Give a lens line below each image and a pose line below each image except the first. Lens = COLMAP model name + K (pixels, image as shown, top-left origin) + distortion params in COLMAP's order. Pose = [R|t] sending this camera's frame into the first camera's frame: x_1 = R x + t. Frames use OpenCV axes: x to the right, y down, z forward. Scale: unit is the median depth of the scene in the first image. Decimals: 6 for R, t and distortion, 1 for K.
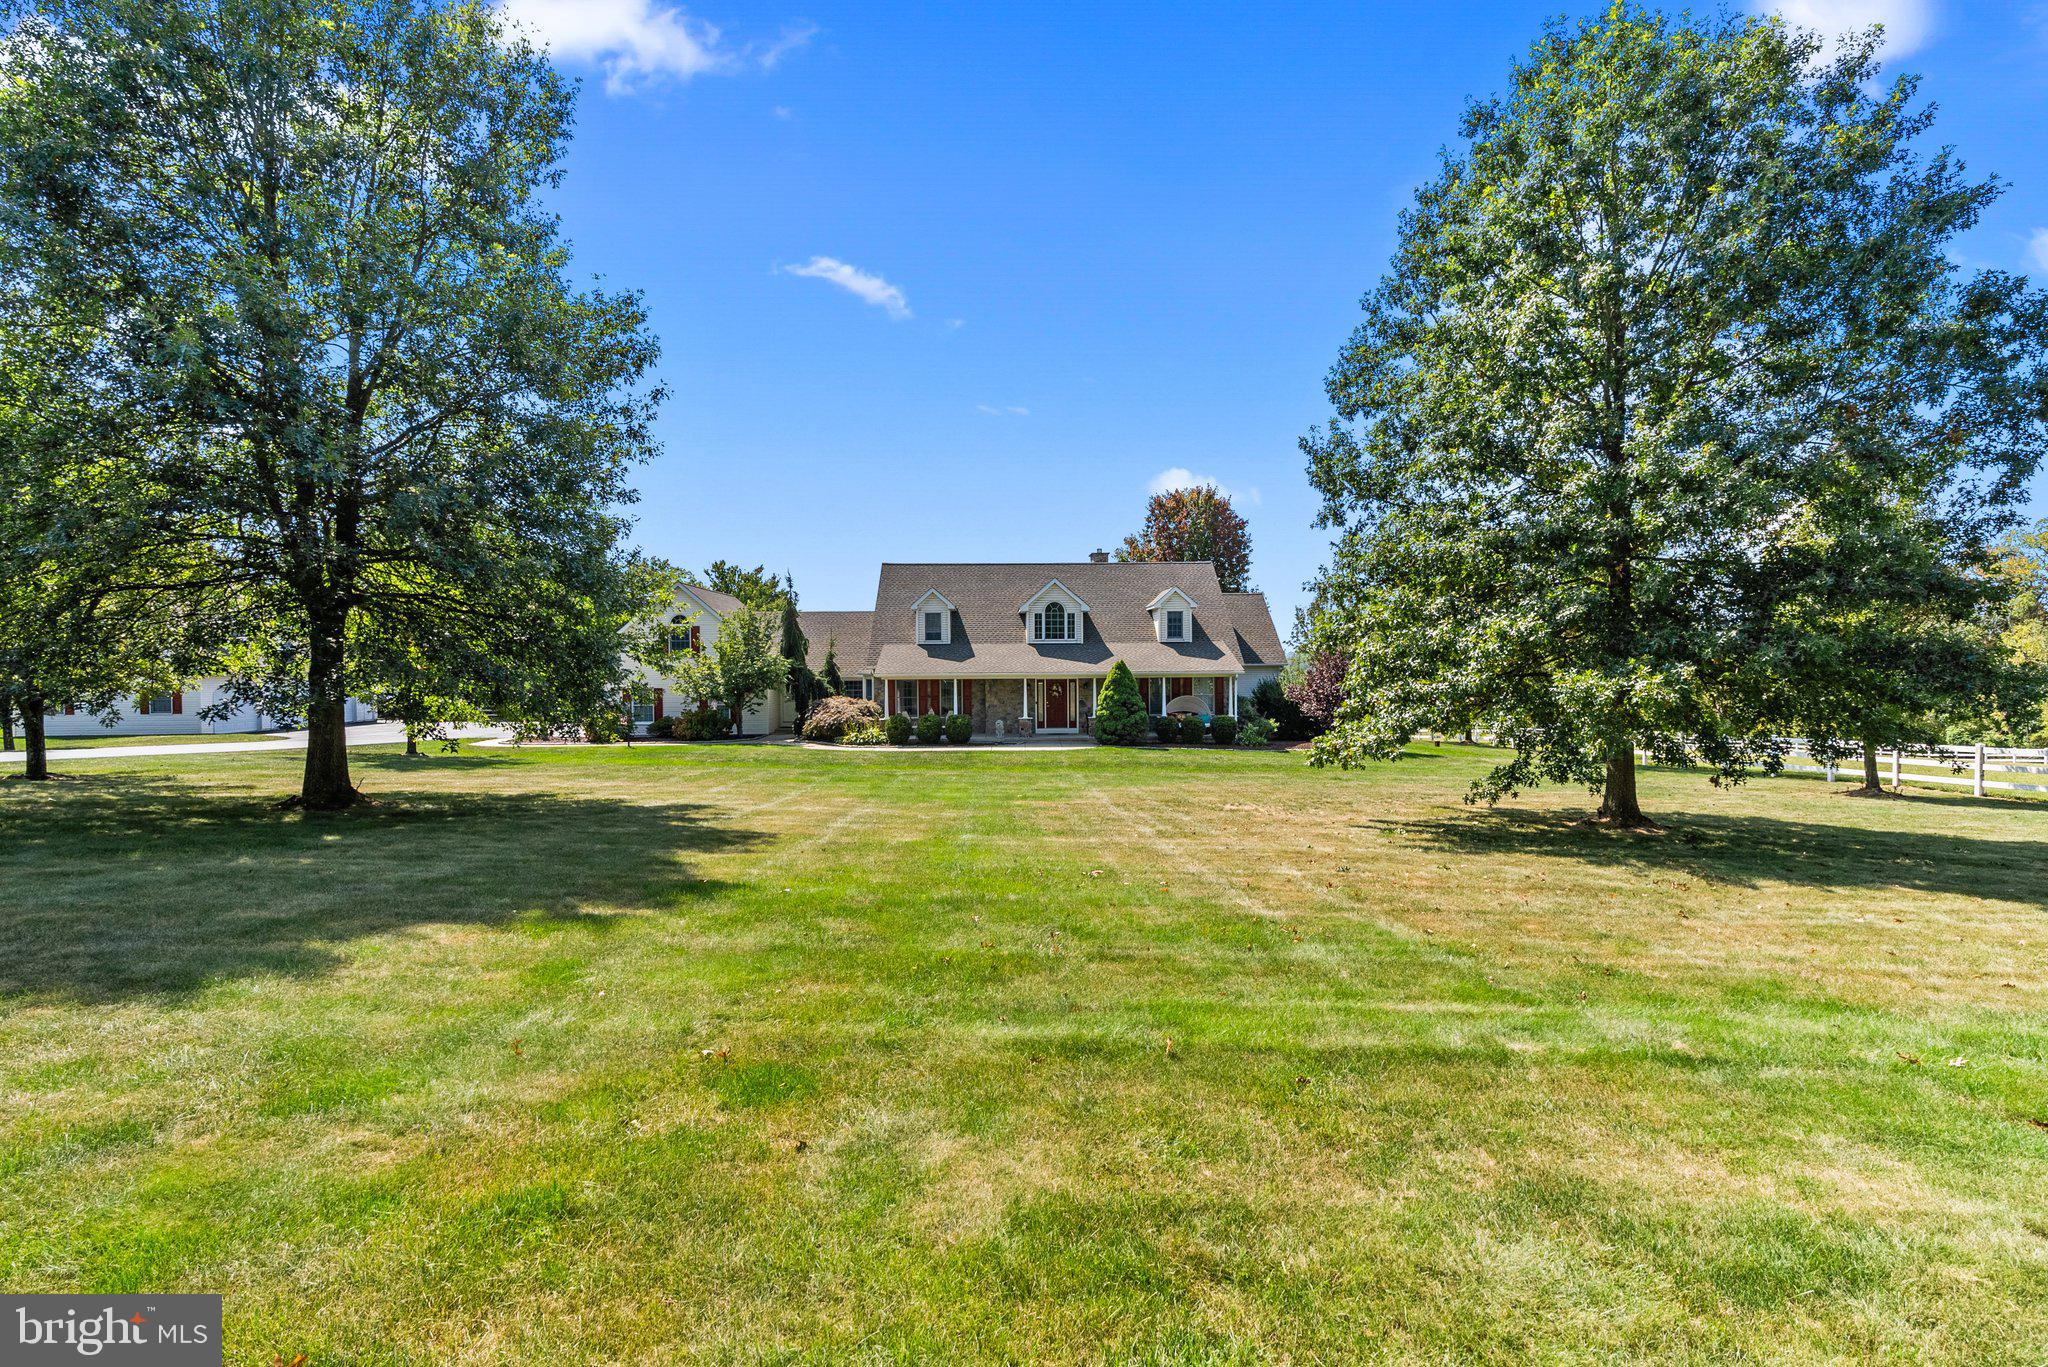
lens RADIAL K [[999.3, 0, 1018.4], [0, 999.3, 673.8], [0, 0, 1]] dist [-0.000277, 0.000361]
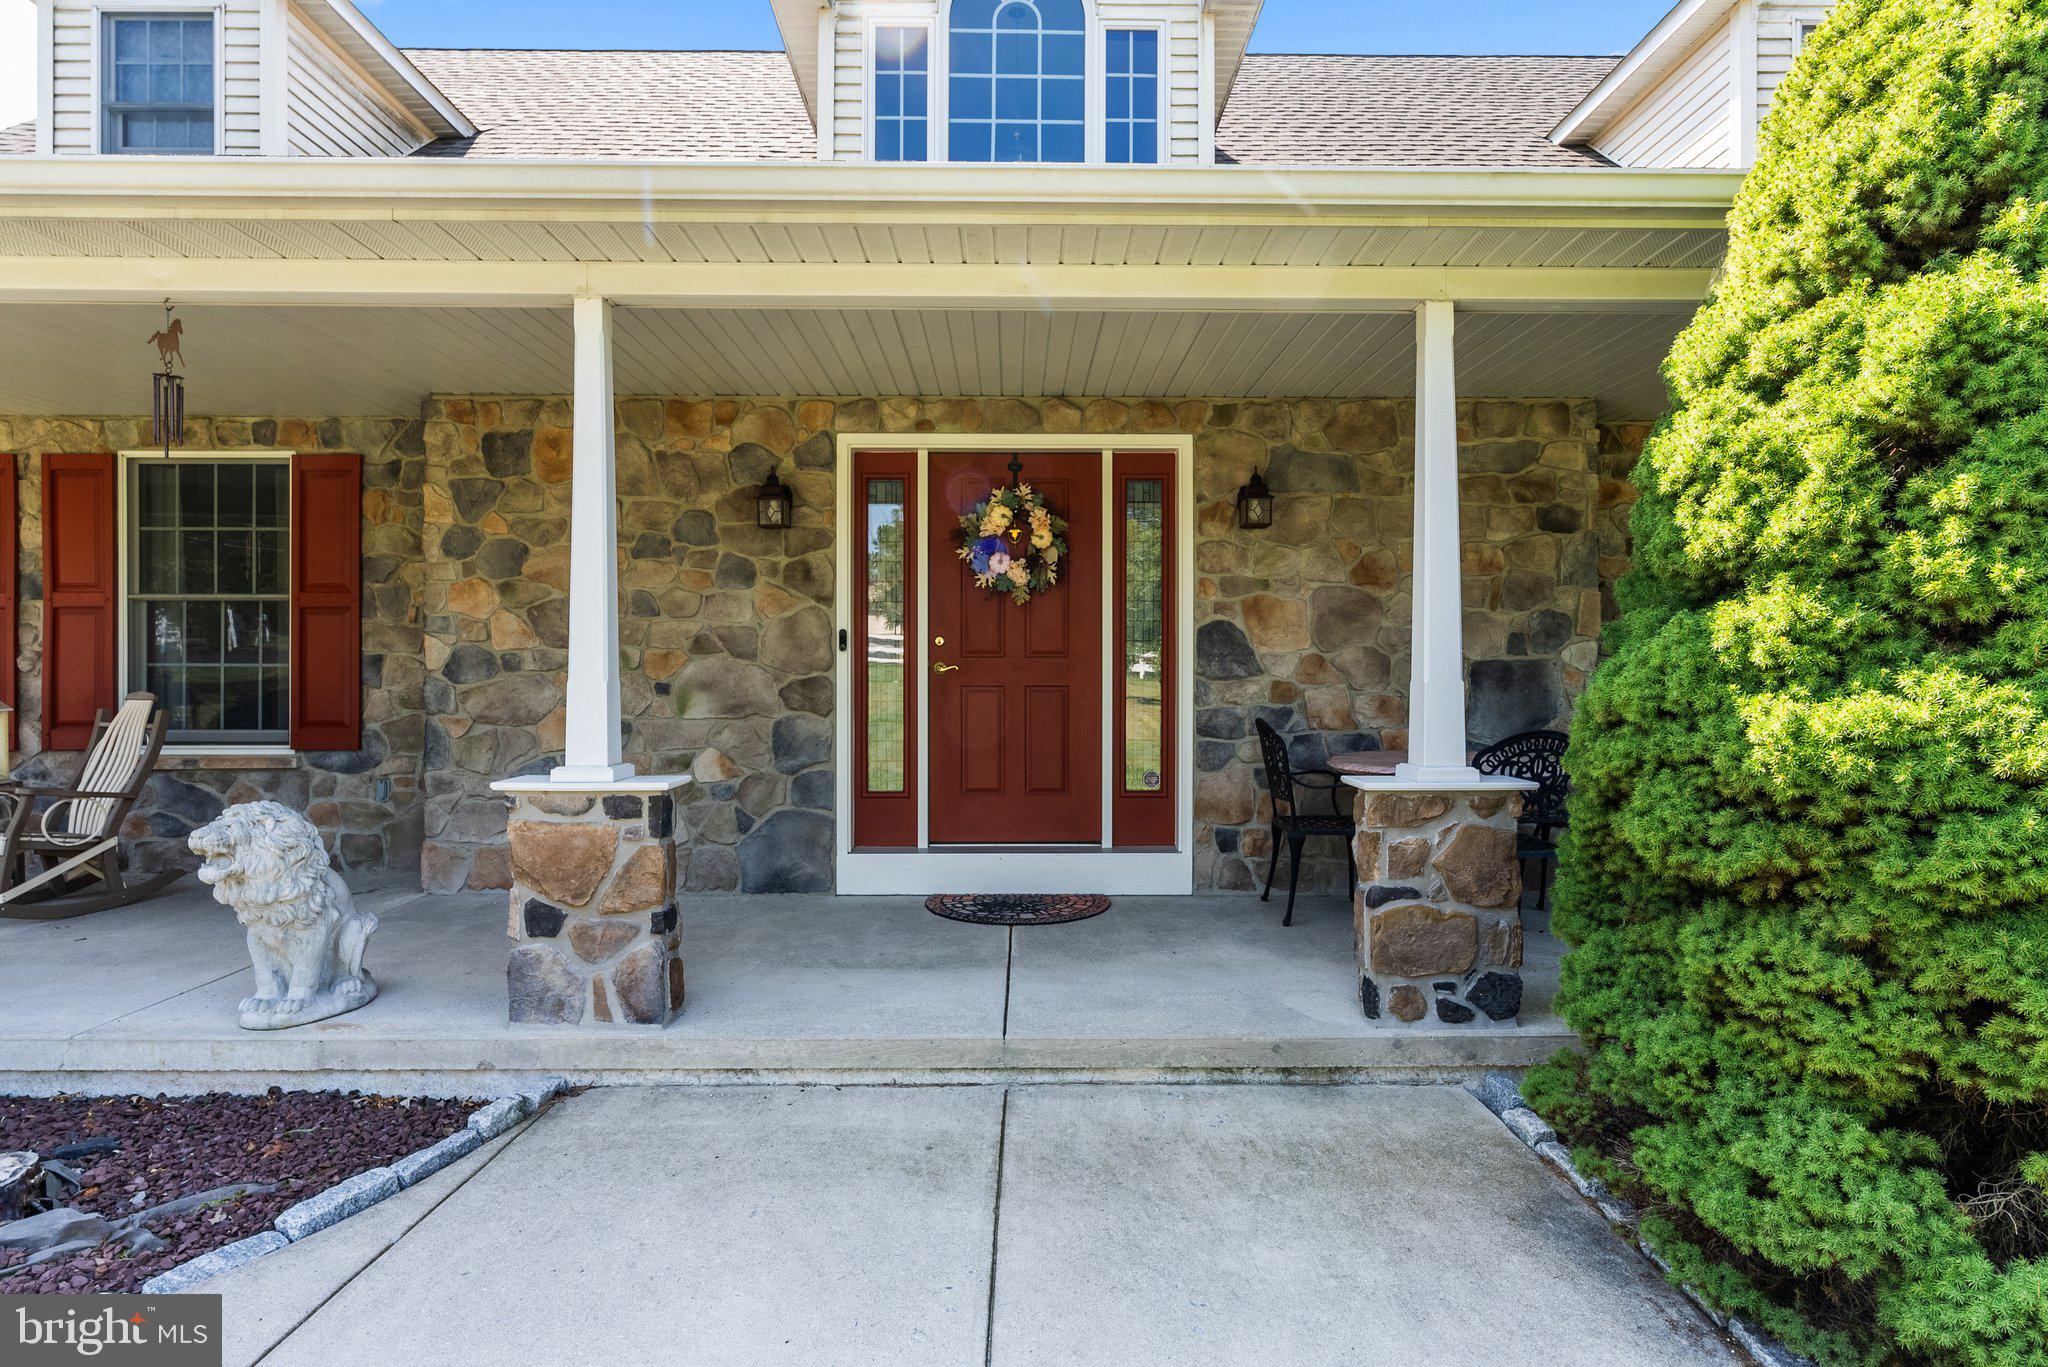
lens RADIAL K [[1046.6, 0, 1032.0], [0, 1046.6, 675.1], [0, 0, 1]] dist [-0.014641, 0.000142]
pose [[0.999903, 0.008939, -0.010685, 0.041832], [-0.009050, 0.999905, -0.010397, 0.034218], [0.010591, 0.010493, 0.999889, 0.869086]]
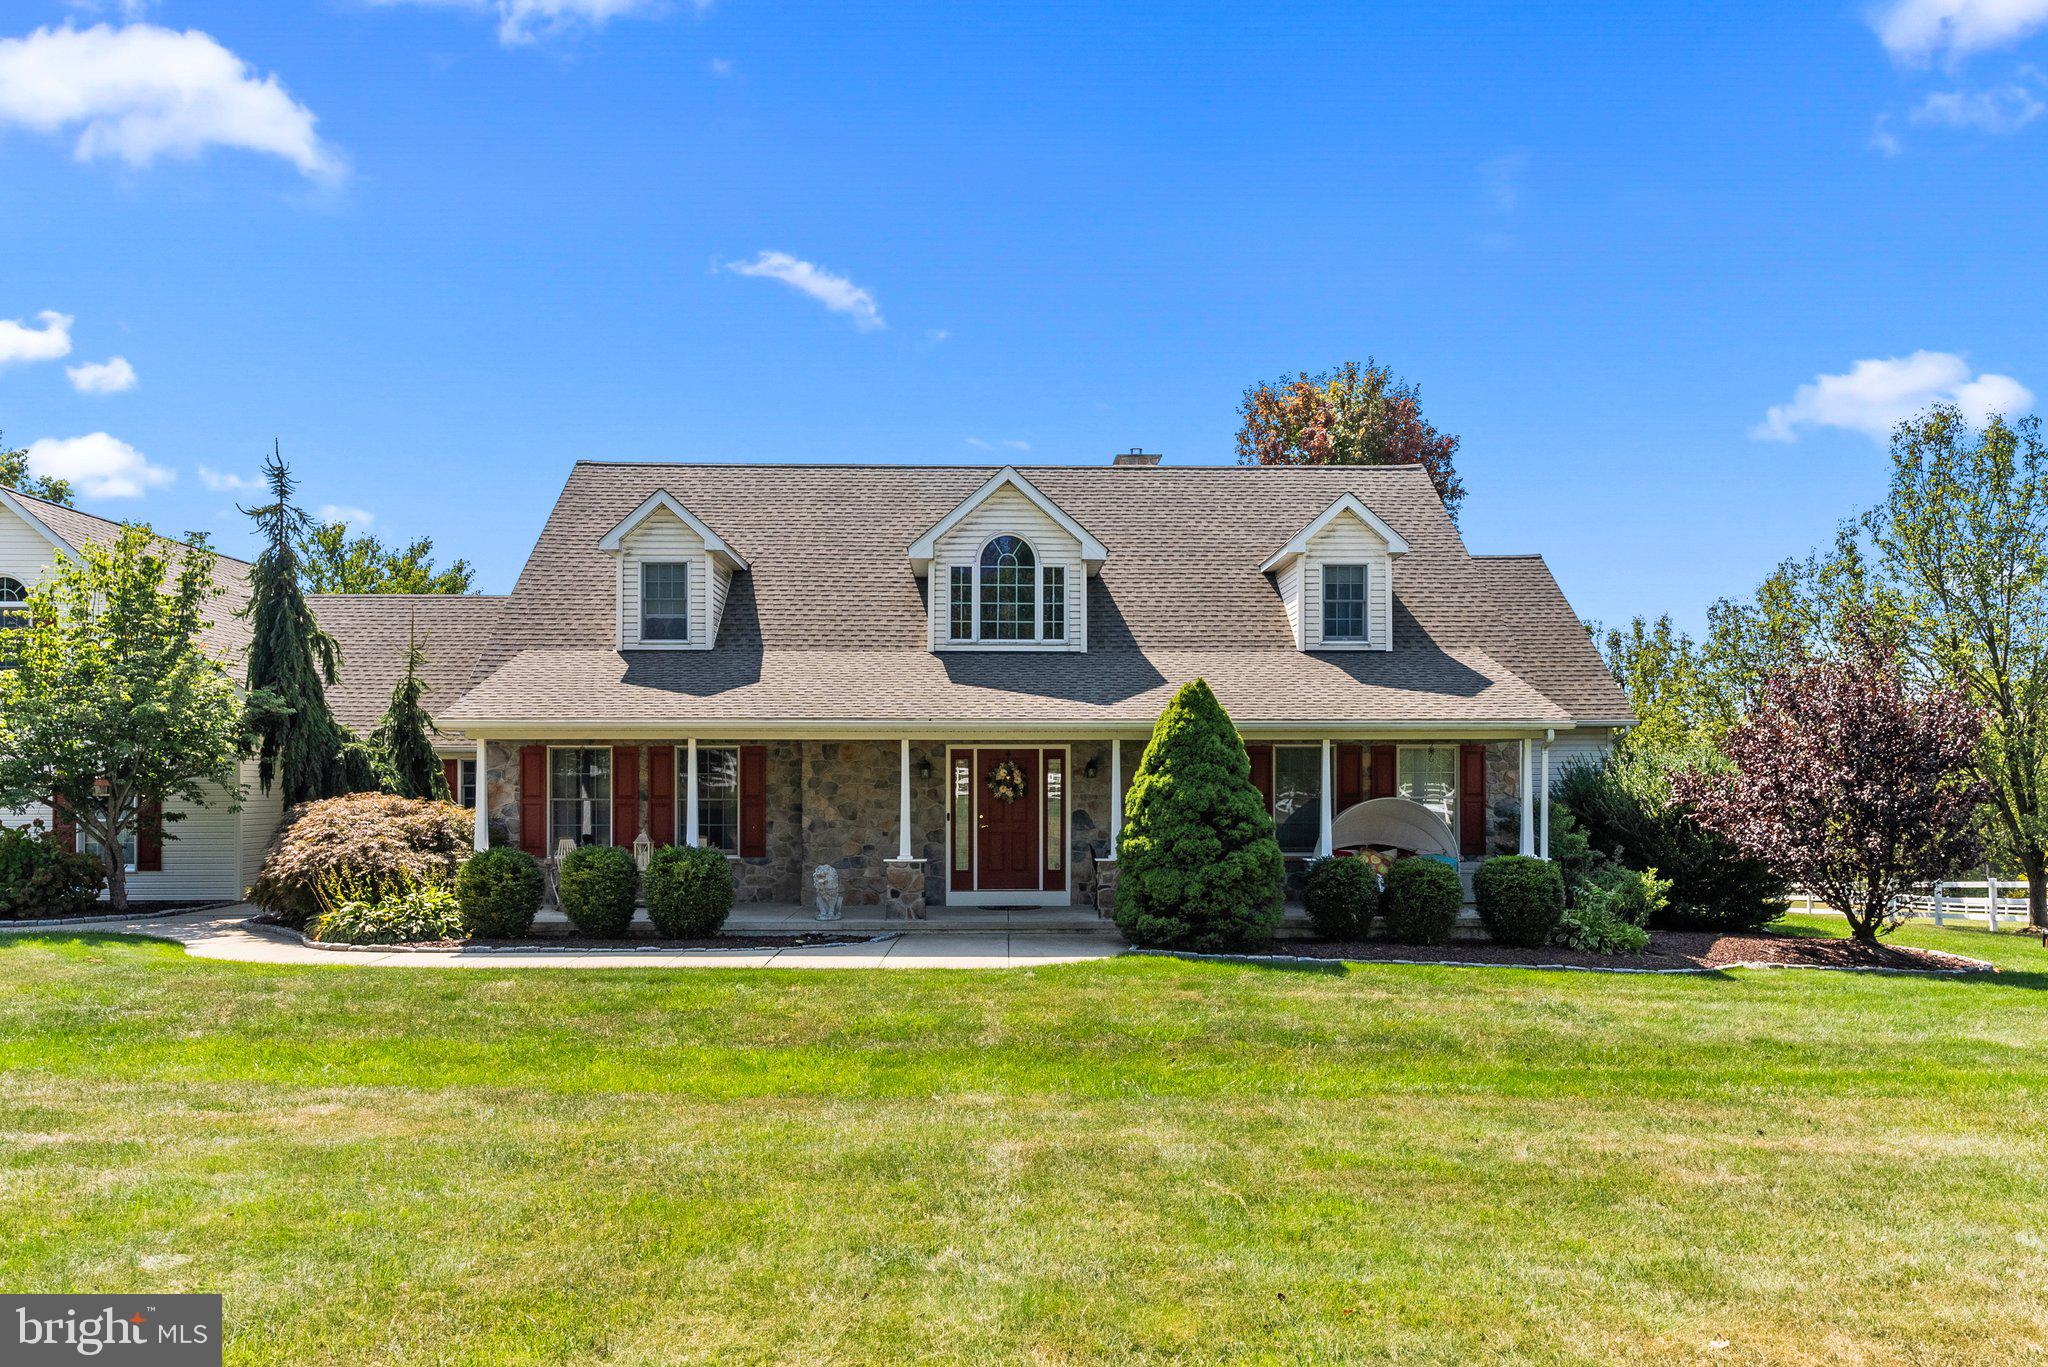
lens RADIAL K [[1400.3, 0, 1021.0], [0, 1400.3, 812.1], [0, 0, 1]] dist [0.000070, -0.000637]
pose [[0.999975, 0.006670, -0.002383, 0.043847], [-0.006656, 0.999963, 0.005502, 0.024406], [0.002419, -0.005486, 0.999982, 0.511264]]
